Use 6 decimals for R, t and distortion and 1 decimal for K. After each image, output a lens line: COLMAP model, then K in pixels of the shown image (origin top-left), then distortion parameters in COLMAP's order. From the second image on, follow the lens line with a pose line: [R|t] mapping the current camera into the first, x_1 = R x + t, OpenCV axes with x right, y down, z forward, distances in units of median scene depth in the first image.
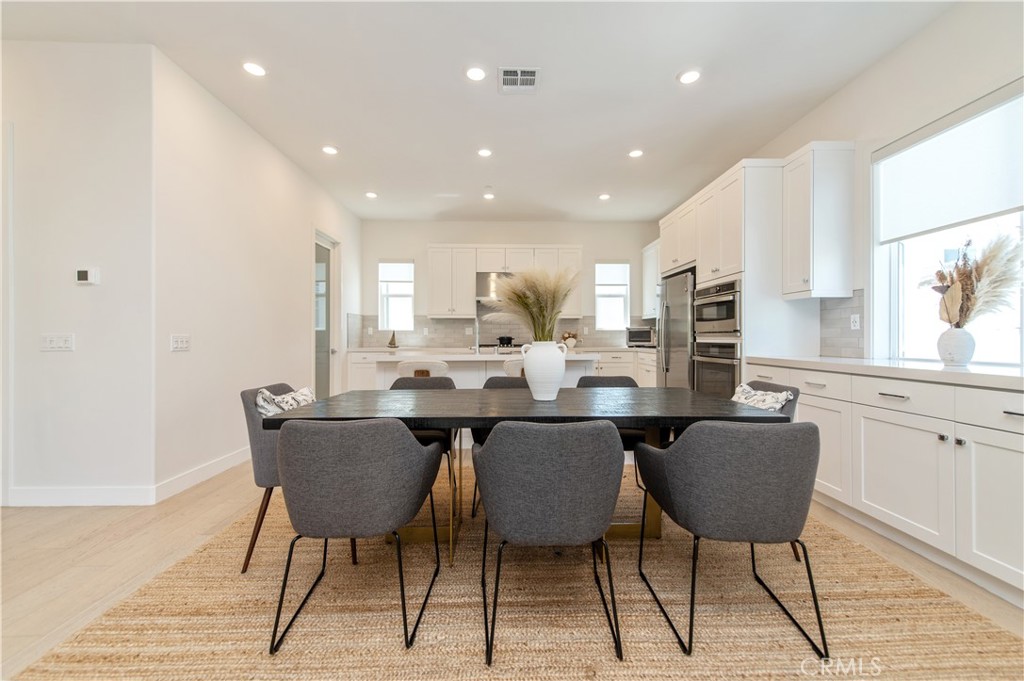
lens RADIAL K [[400.1, 0, 514.1], [0, 400.1, 337.5], [0, 0, 1]] dist [0.014497, -0.003170]
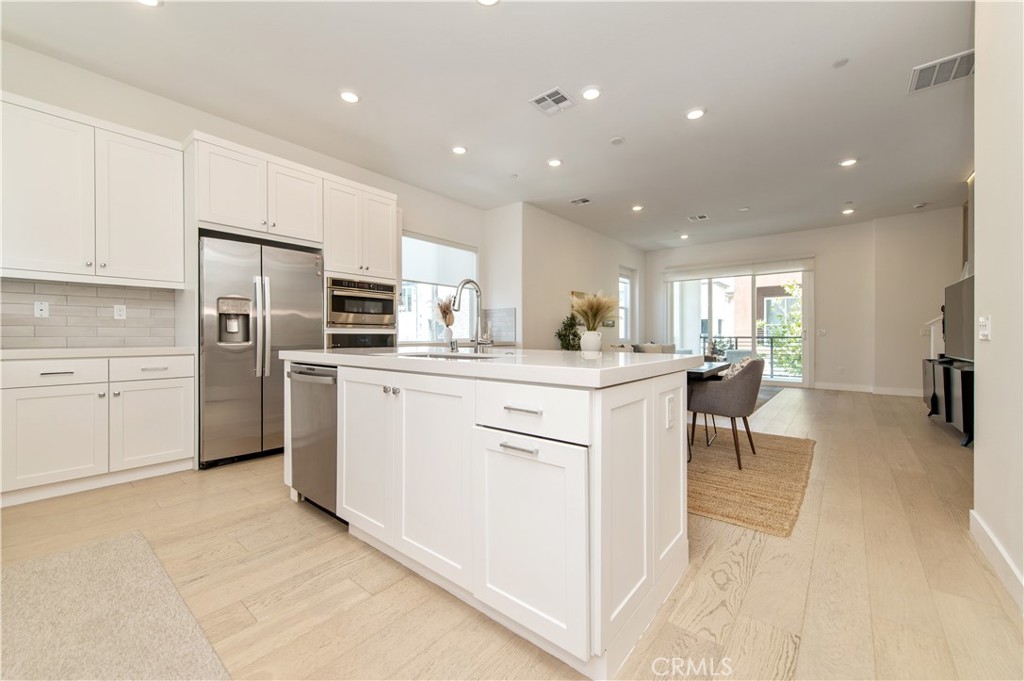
lens RADIAL K [[400.1, 0, 512.1], [0, 400.1, 337.5], [0, 0, 1]] dist [0.014497, -0.003170]
pose [[-0.751660, 0.000216, 0.659551, -0.382198], [0.001344, 0.999998, 0.001204, 0.016409], [-0.659549, 0.001792, -0.751659, 1.136366]]
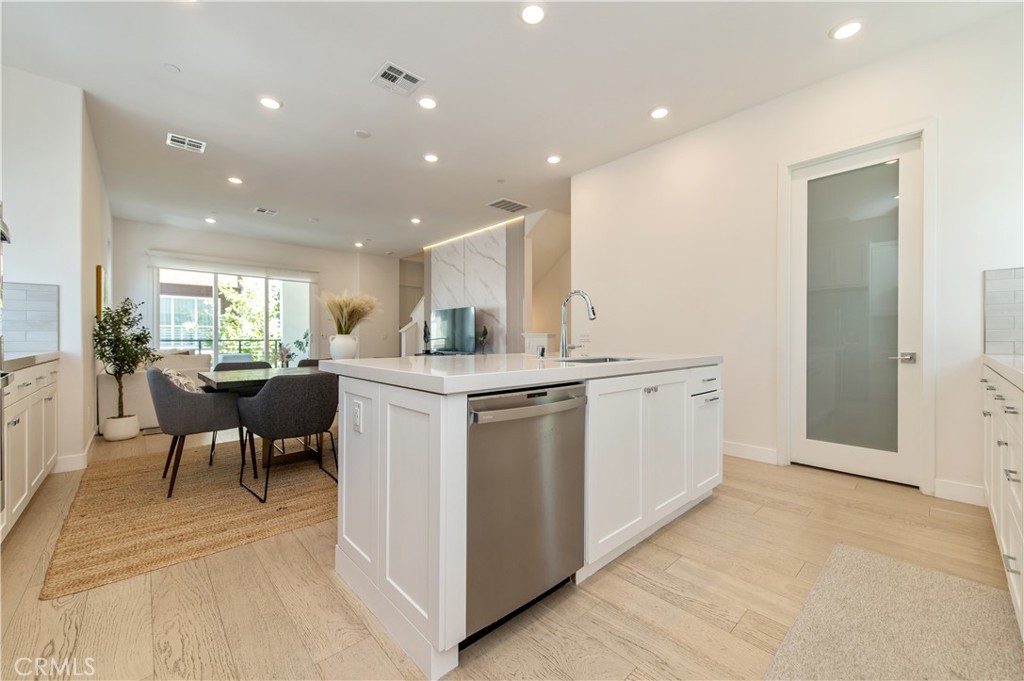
lens RADIAL K [[400.1, 0, 512.0], [0, 400.1, 340.0], [0, 0, 1]] dist [0.014497, -0.003170]
pose [[-0.755507, 0.005341, -0.655119, 0.273789], [0.002259, 0.999982, 0.005548, 0.010443], [0.655137, 0.002711, -0.755505, 1.154575]]
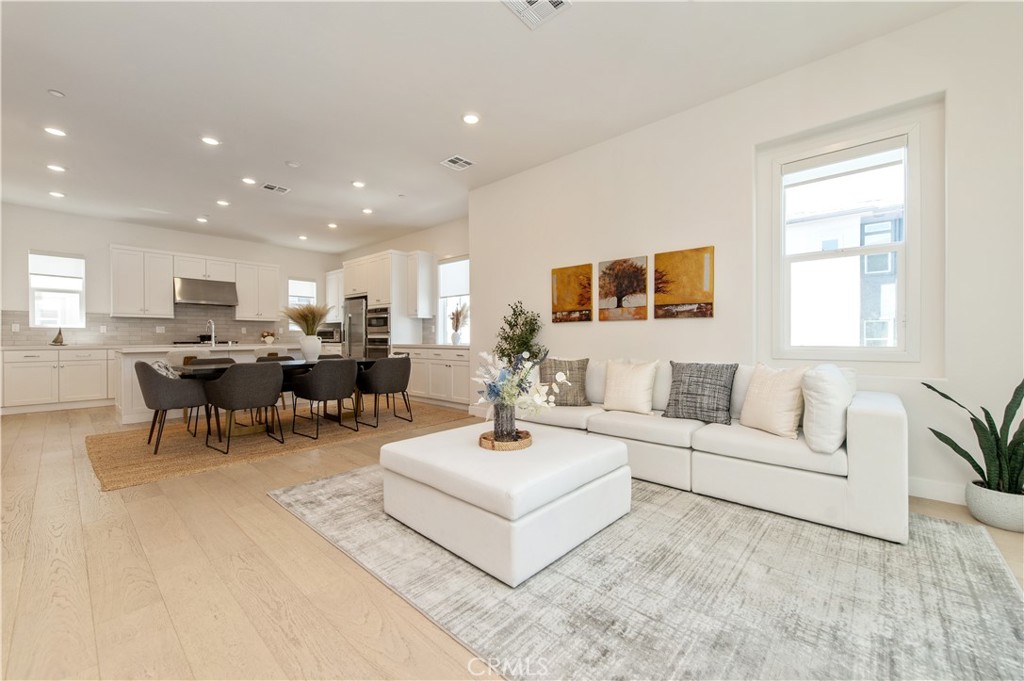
lens RADIAL K [[400.1, 0, 514.0], [0, 400.1, 339.9], [0, 0, 1]] dist [0.014497, -0.003170]
pose [[0.684397, -0.003654, 0.729100, -0.329423], [0.000645, 0.999990, 0.004406, 0.009942], [-0.729109, -0.002545, 0.684393, -0.573740]]
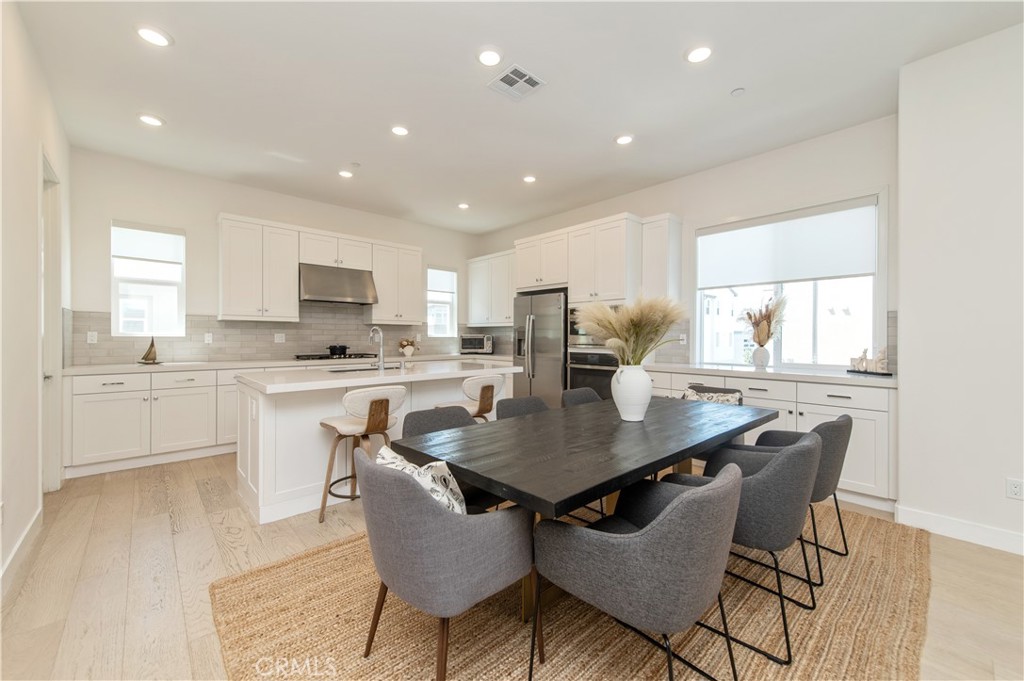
lens RADIAL K [[400.1, 0, 513.8], [0, 400.1, 338.3], [0, 0, 1]] dist [0.014497, -0.003170]
pose [[0.755270, 0.001569, 0.655412, -0.358466], [-0.005212, 0.999980, 0.003612, -0.026098], [-0.655393, -0.006144, 0.755263, 0.169592]]
